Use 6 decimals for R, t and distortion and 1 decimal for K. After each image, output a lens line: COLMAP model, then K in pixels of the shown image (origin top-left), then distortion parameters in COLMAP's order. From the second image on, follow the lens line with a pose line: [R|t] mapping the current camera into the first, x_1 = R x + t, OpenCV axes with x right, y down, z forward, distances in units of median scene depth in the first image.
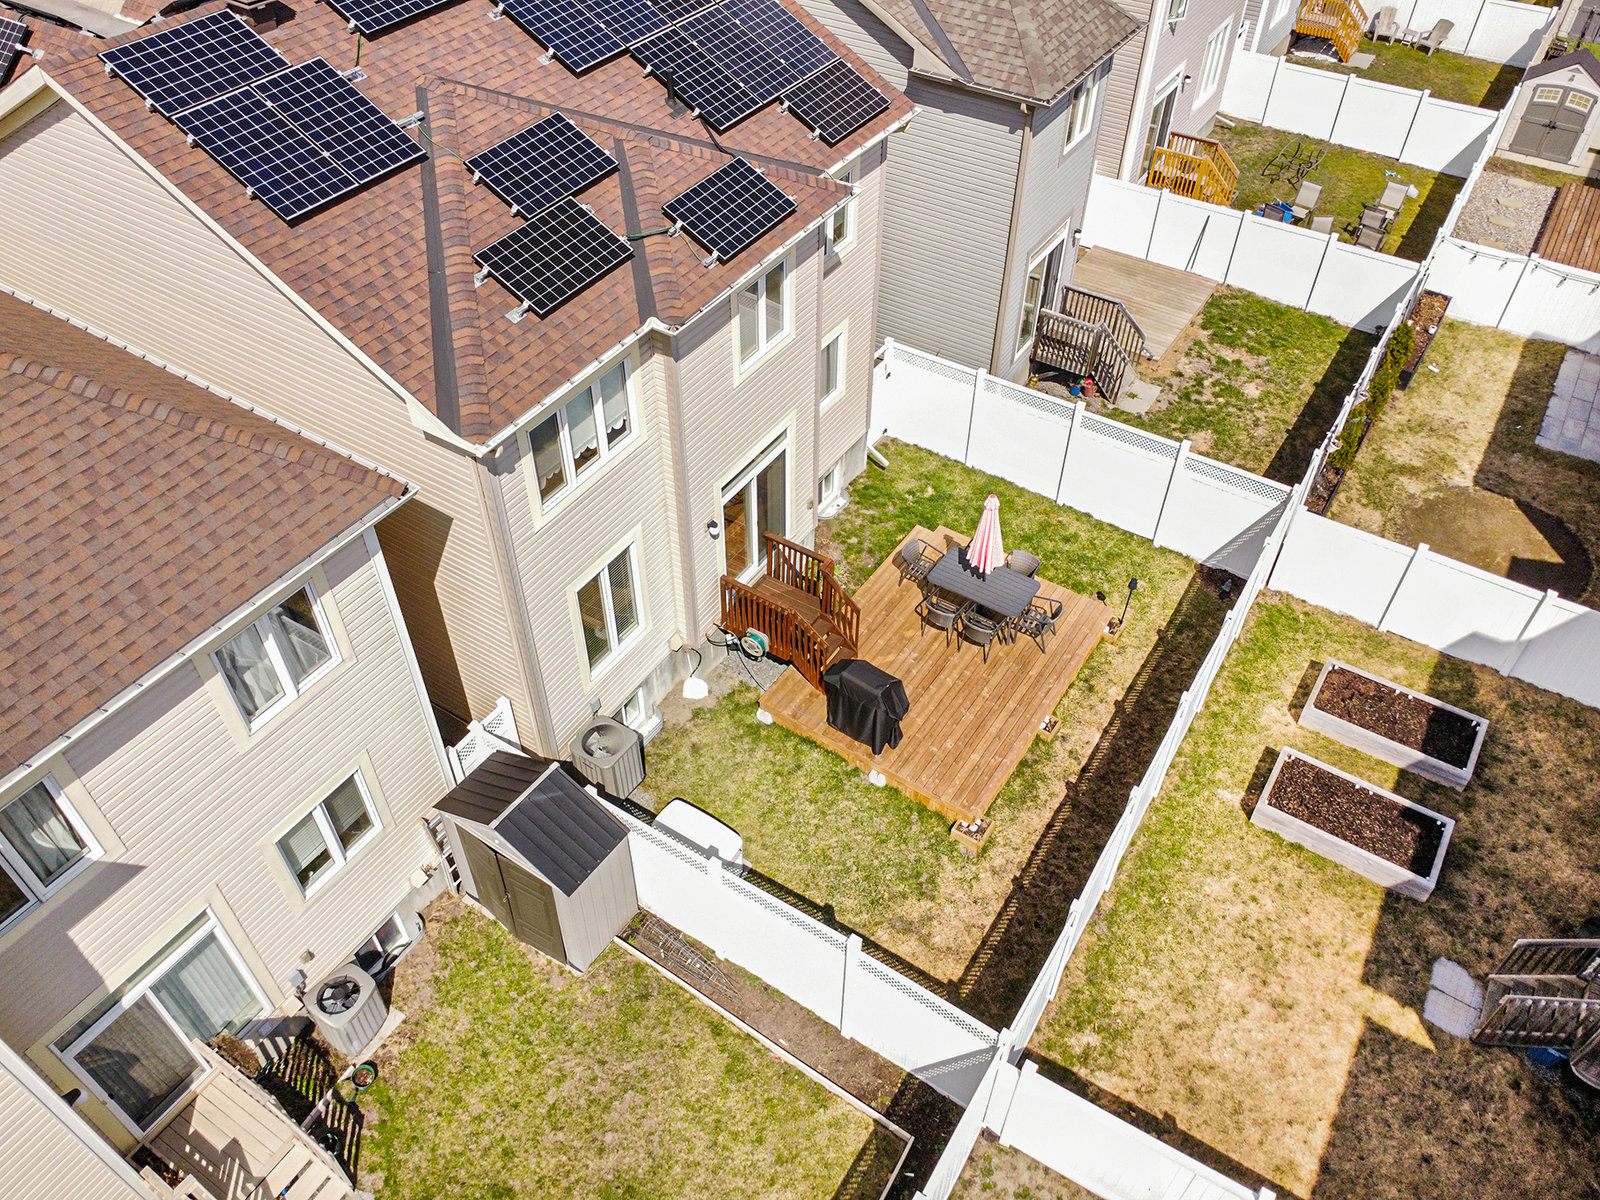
lens RADIAL K [[1196.5, 0, 805.8], [0, 1196.5, 592.6], [0, 0, 1]] dist [-0.000795, 0.000371]
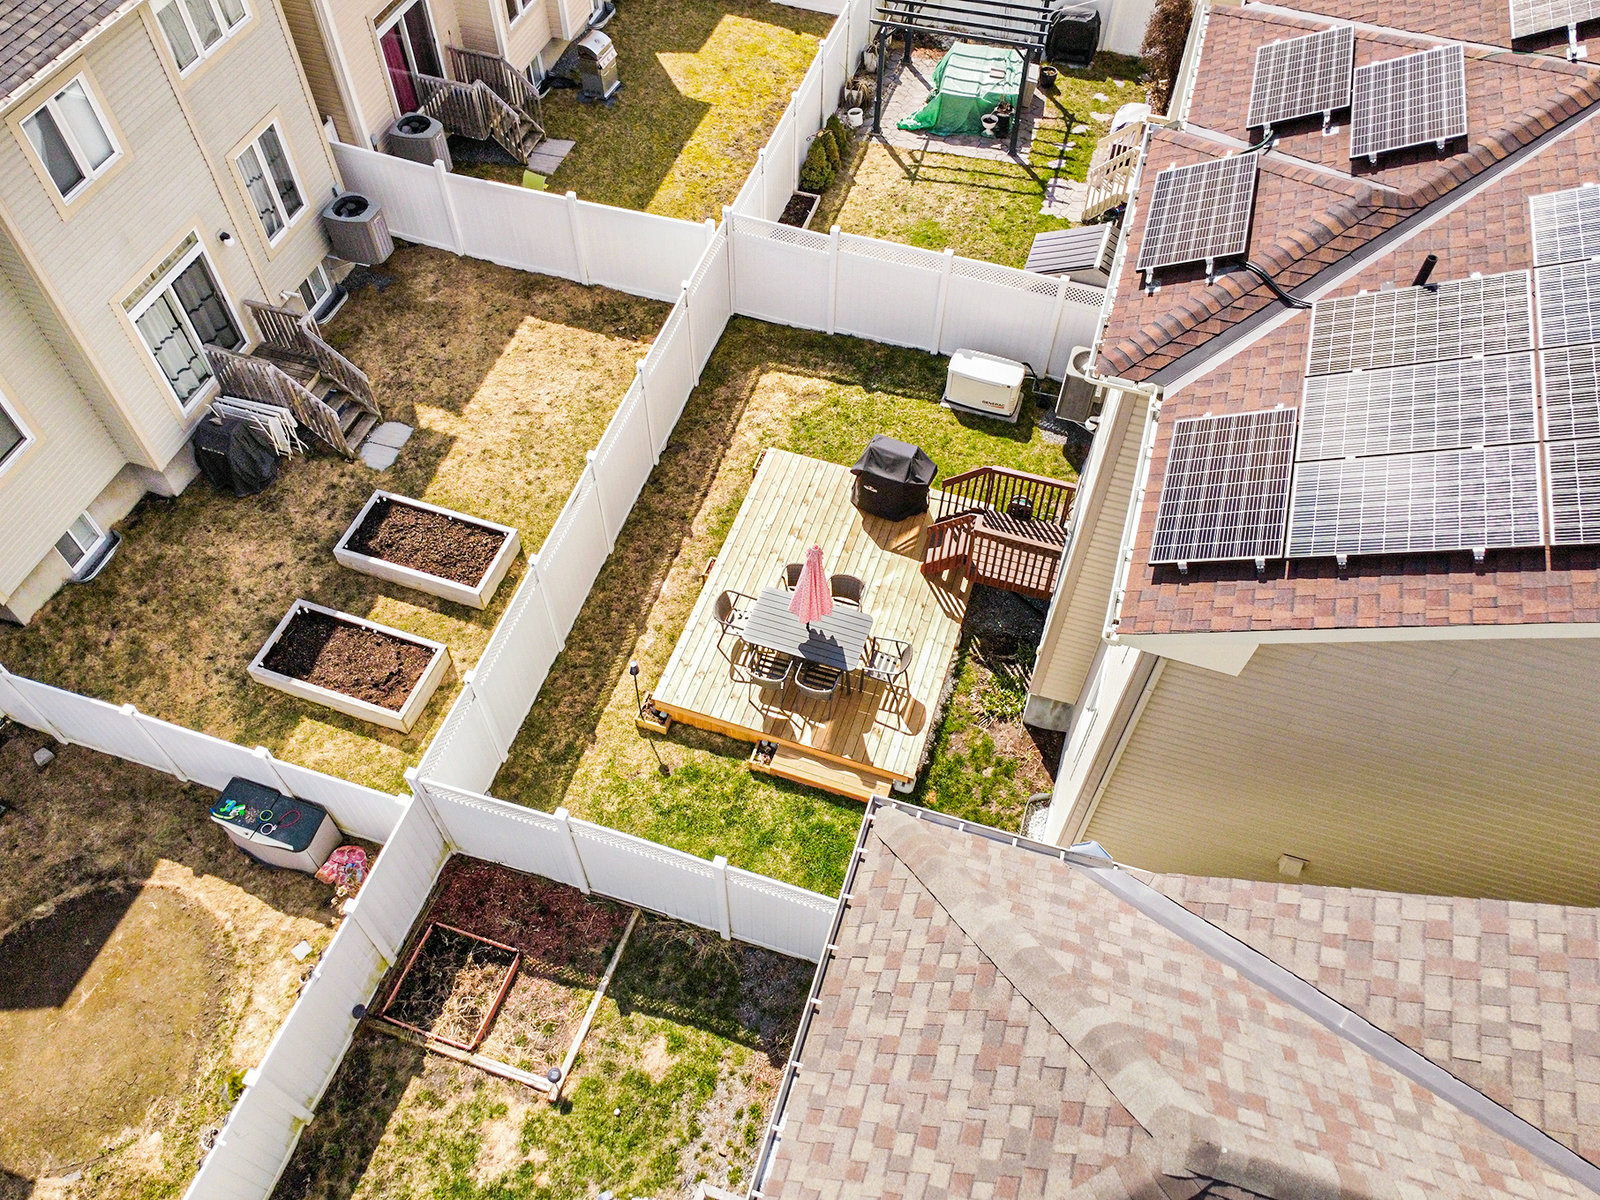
lens RADIAL K [[1196.5, 0, 805.8], [0, 1196.5, 592.6], [0, 0, 1]] dist [-0.000795, 0.000371]
pose [[-0.966061, 0.195473, -0.168866, 0.324145], [-0.196510, -0.131840, 0.971598, -0.937500], [0.167658, 0.971807, 0.165778, 0.933631]]
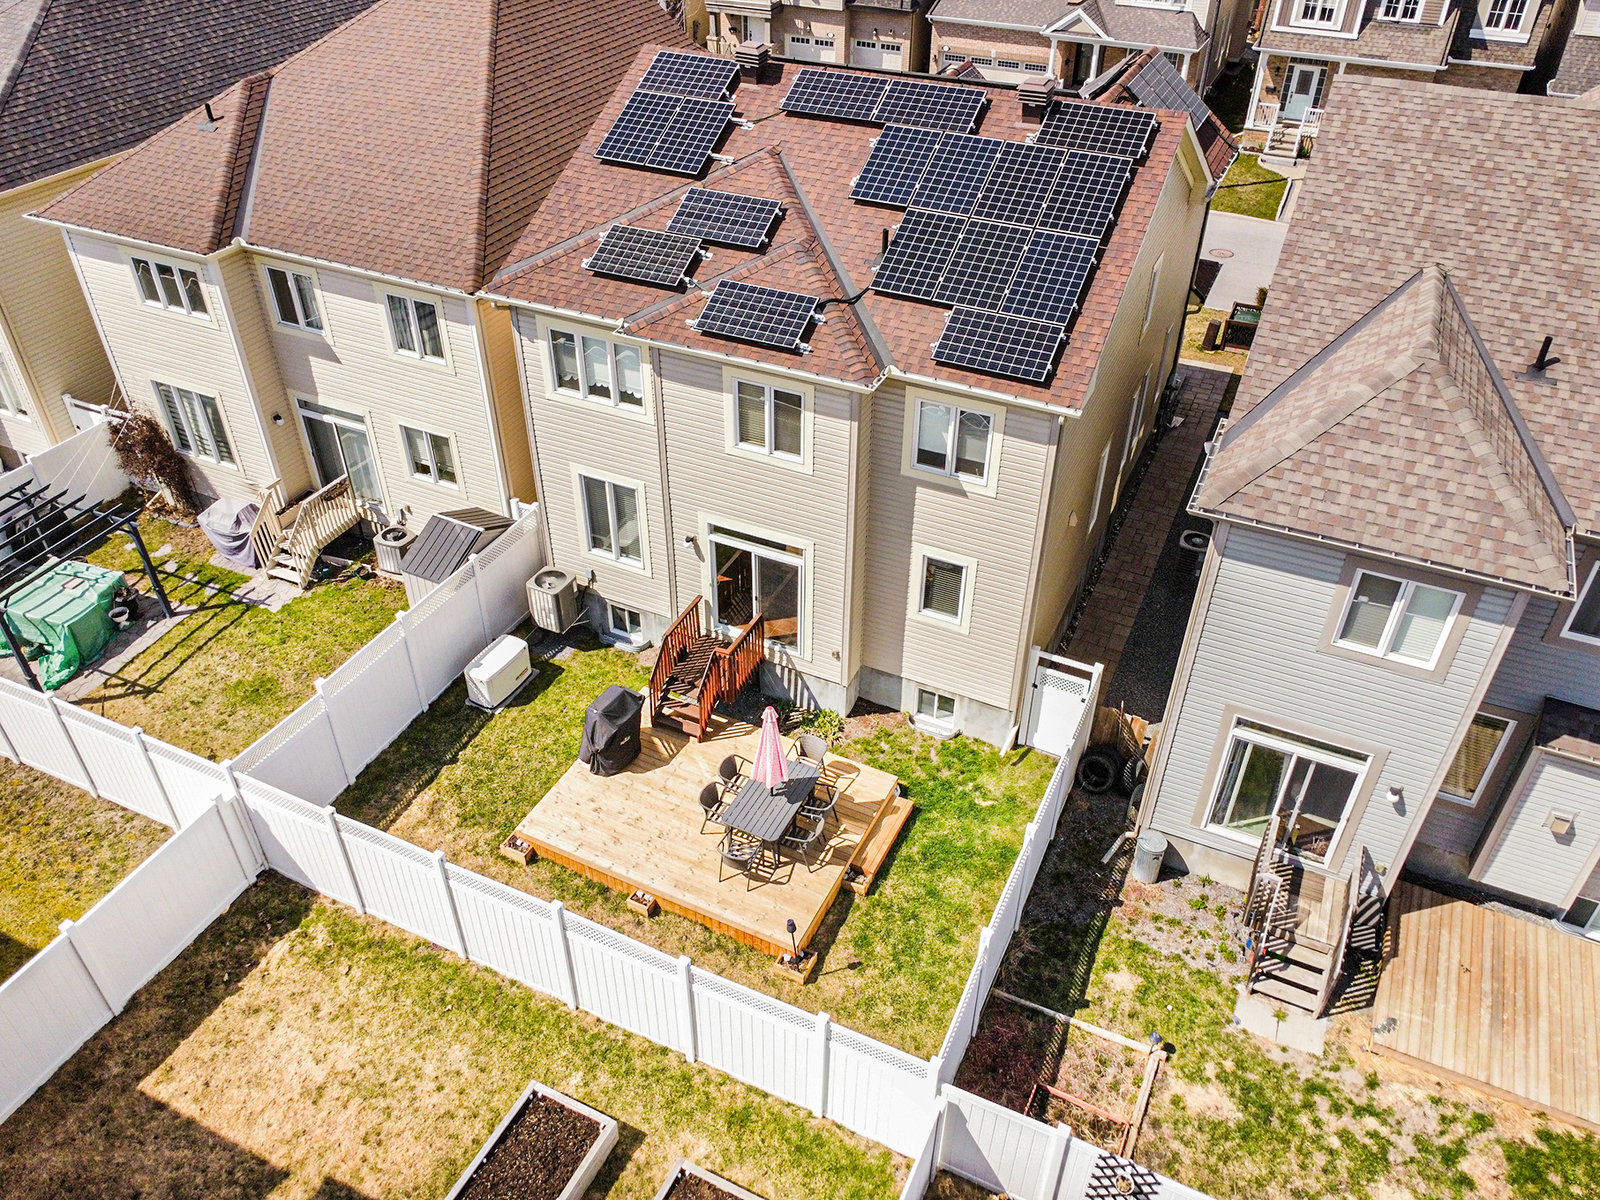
lens RADIAL K [[1196.5, 0, 805.8], [0, 1196.5, 592.6], [0, 0, 1]] dist [-0.000795, 0.000371]
pose [[0.127909, 0.591117, -0.796379, 0.922415], [-0.701370, 0.621643, 0.348769, -0.523022], [0.701227, 0.513946, 0.494106, 0.513334]]
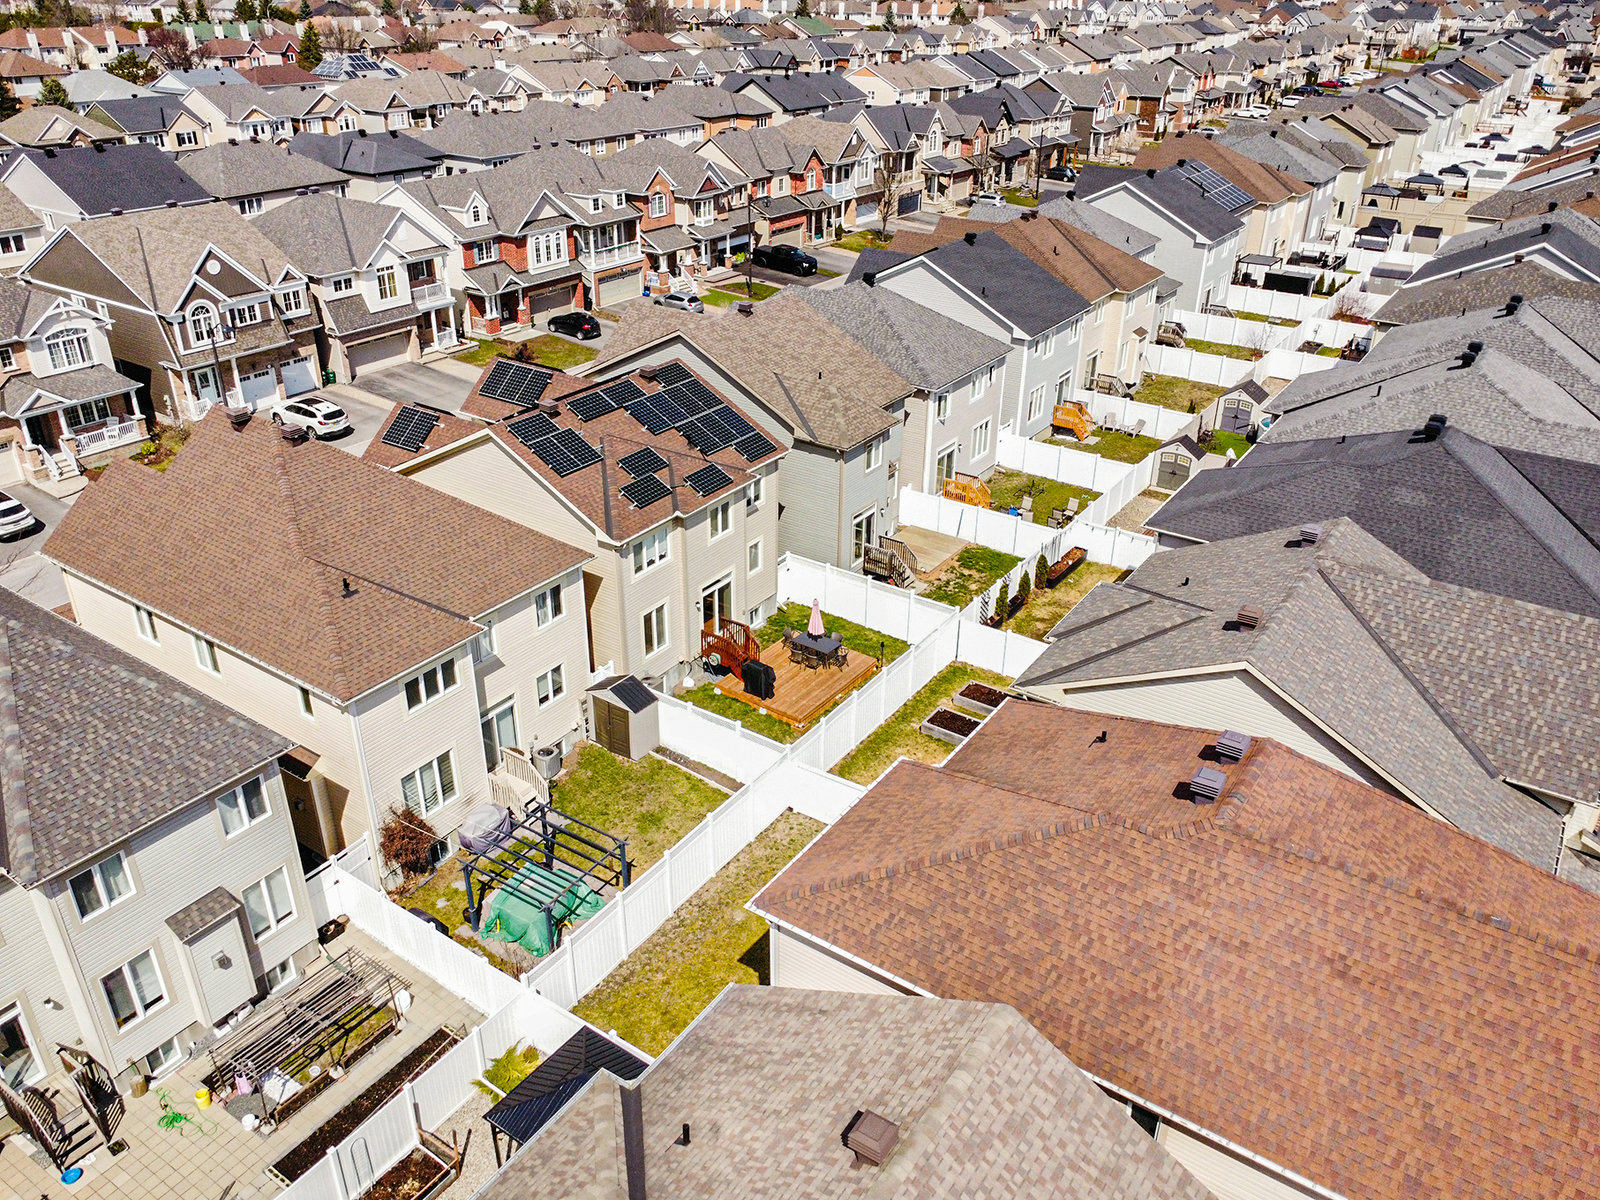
lens RADIAL K [[1196.5, 0, 805.8], [0, 1196.5, 592.6], [0, 0, 1]] dist [-0.000795, 0.000371]
pose [[0.999601, 0.015131, -0.023861, 0.203595], [-0.021445, 0.956171, -0.292024, 0.639629], [0.018397, 0.292419, 0.956113, -1.366288]]
